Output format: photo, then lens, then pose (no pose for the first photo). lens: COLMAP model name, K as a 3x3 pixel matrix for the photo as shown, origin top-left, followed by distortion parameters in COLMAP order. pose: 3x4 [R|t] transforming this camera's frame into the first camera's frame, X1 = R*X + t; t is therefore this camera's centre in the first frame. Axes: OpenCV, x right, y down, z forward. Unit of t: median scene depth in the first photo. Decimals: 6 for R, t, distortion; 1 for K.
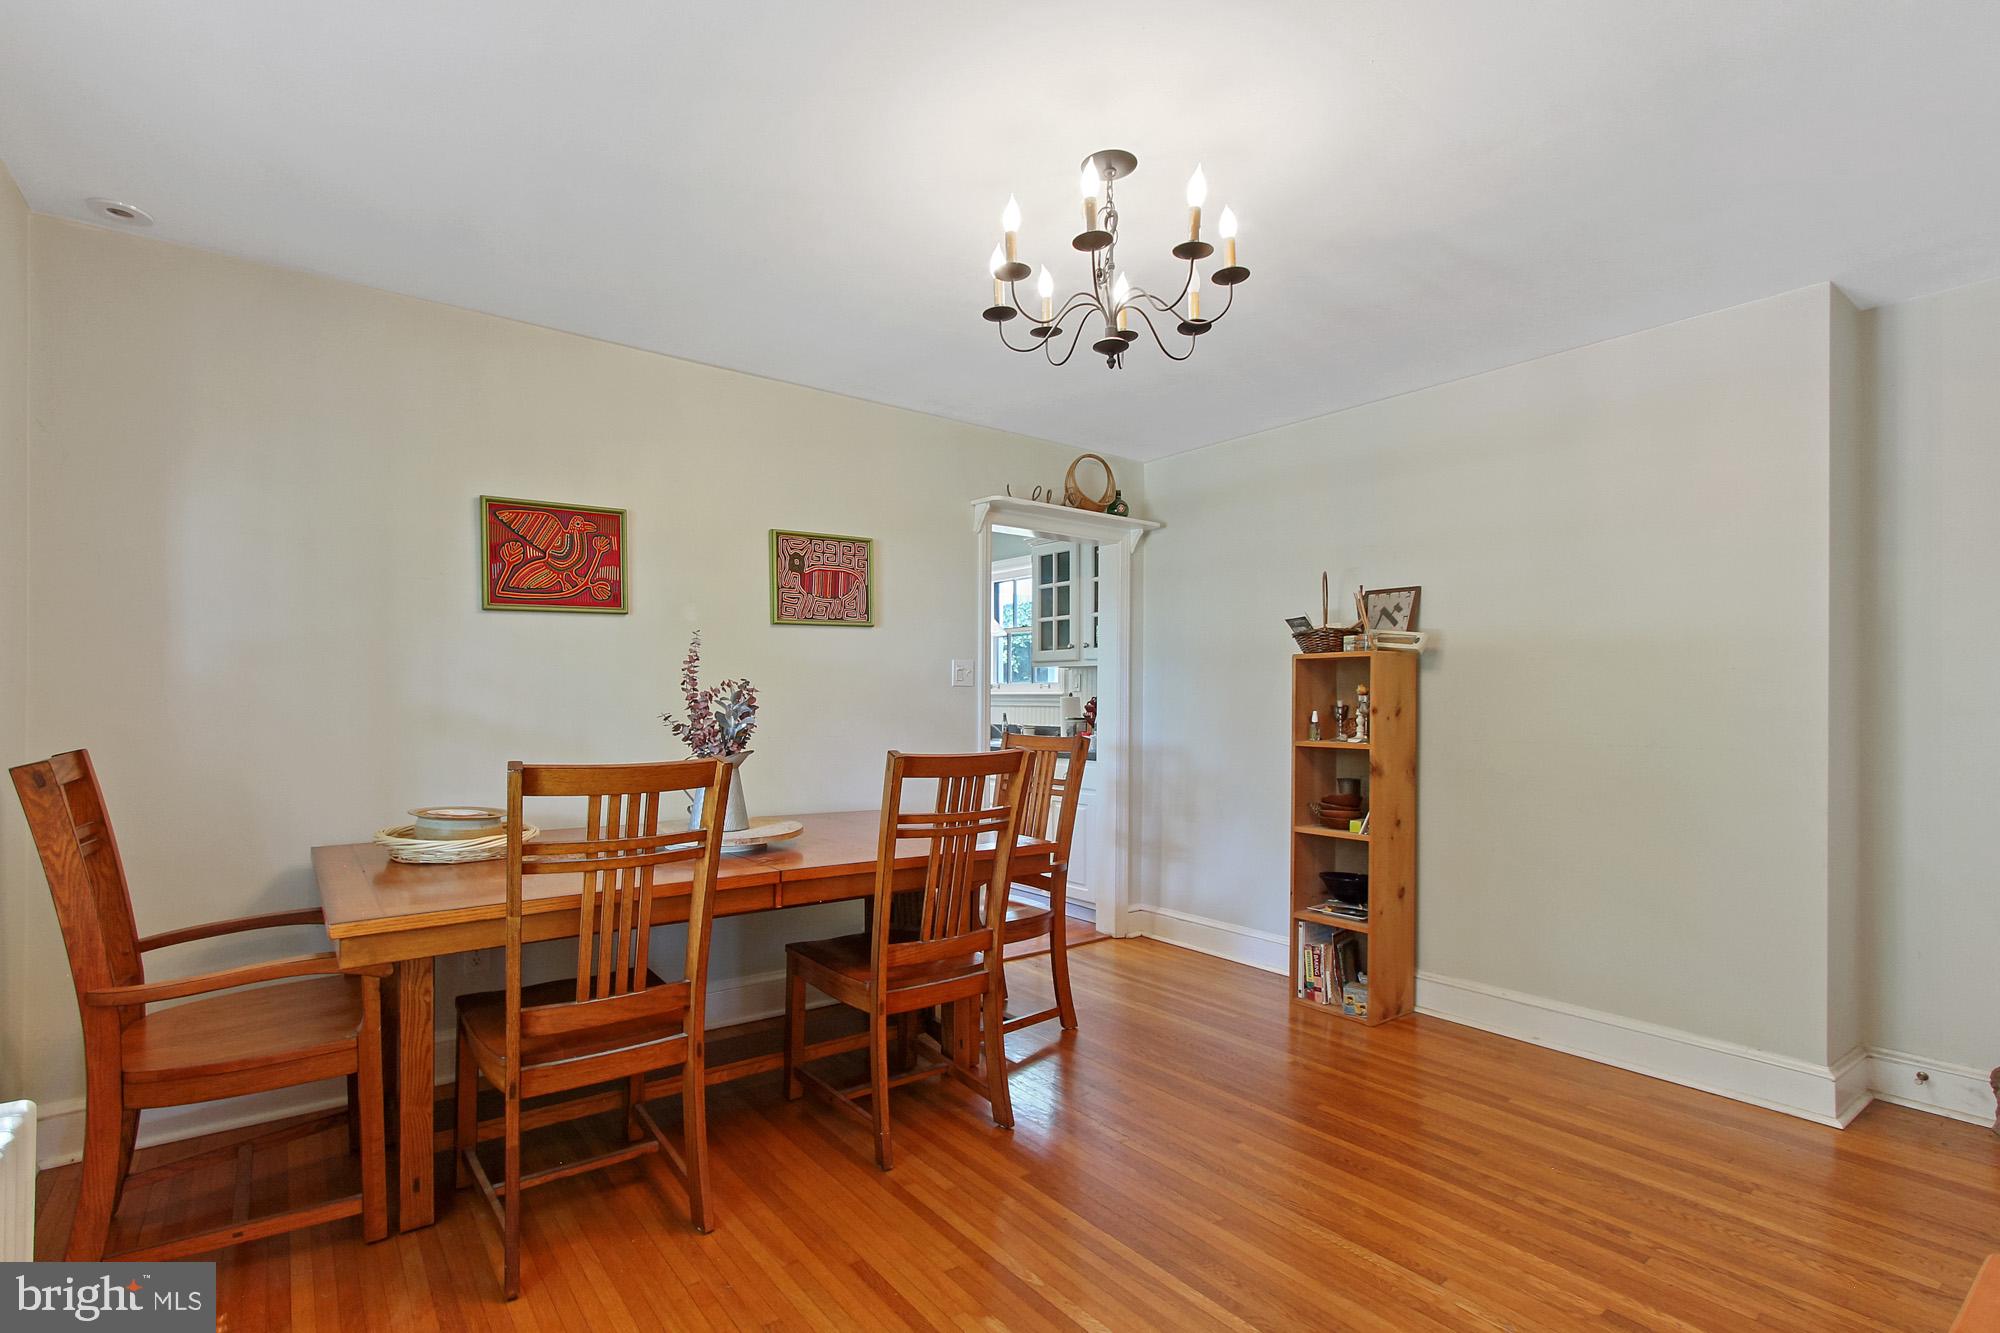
lens RADIAL K [[945.2, 0, 1011.4], [0, 945.2, 688.9], [0, 0, 1]] dist [-0.000526, 0.000042]
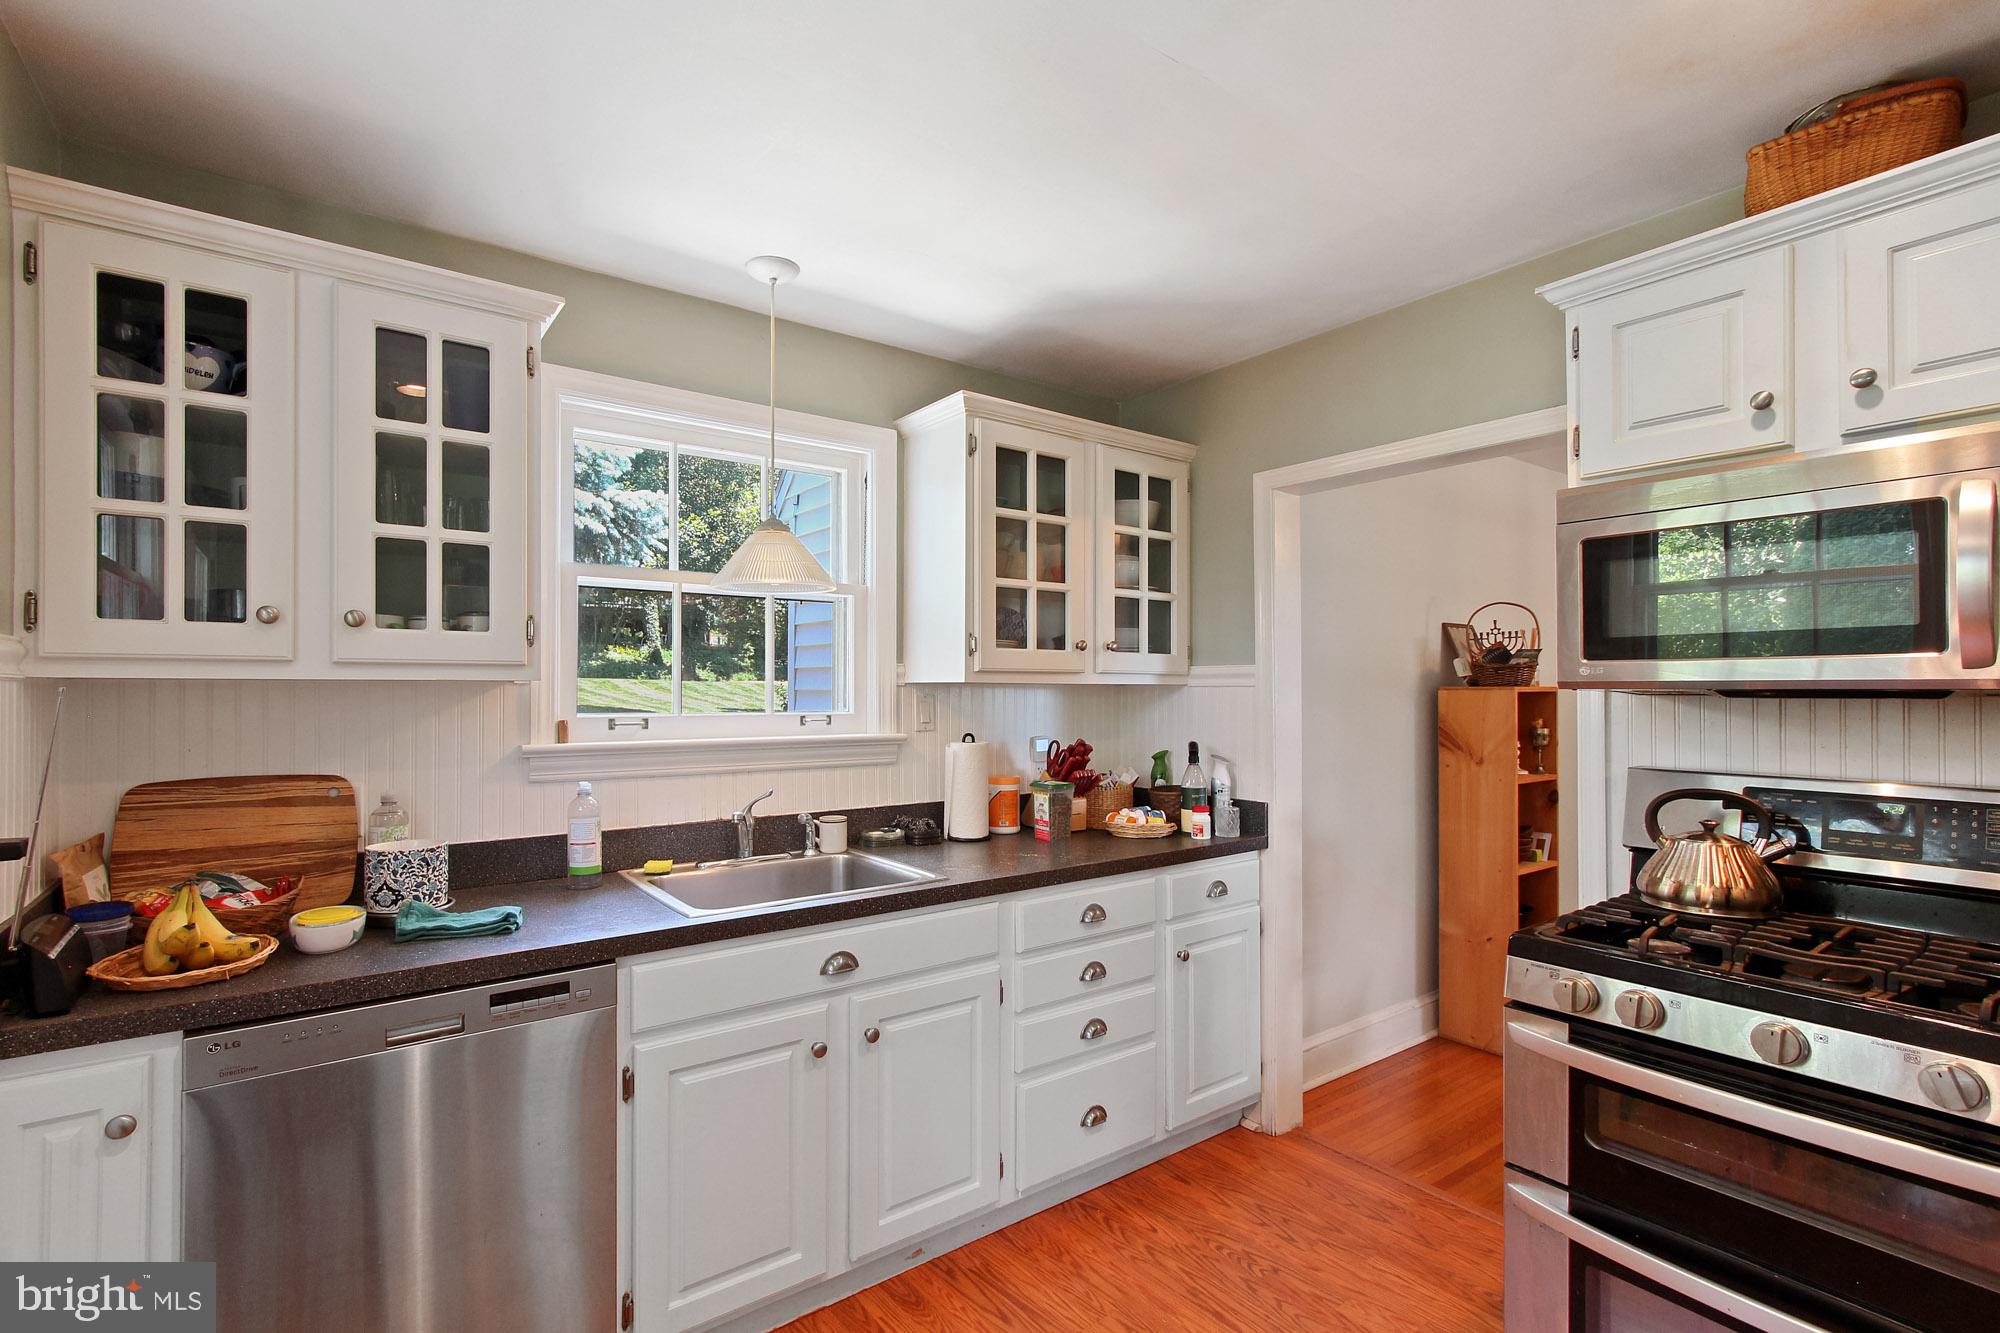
lens RADIAL K [[945.2, 0, 1011.4], [0, 945.2, 688.9], [0, 0, 1]] dist [-0.000526, 0.000042]
pose [[-0.003251, 0.000816, 0.999994, -0.422300], [-0.003520, 0.999993, -0.000827, -0.021755], [-0.999989, -0.003523, -0.003249, 0.999550]]
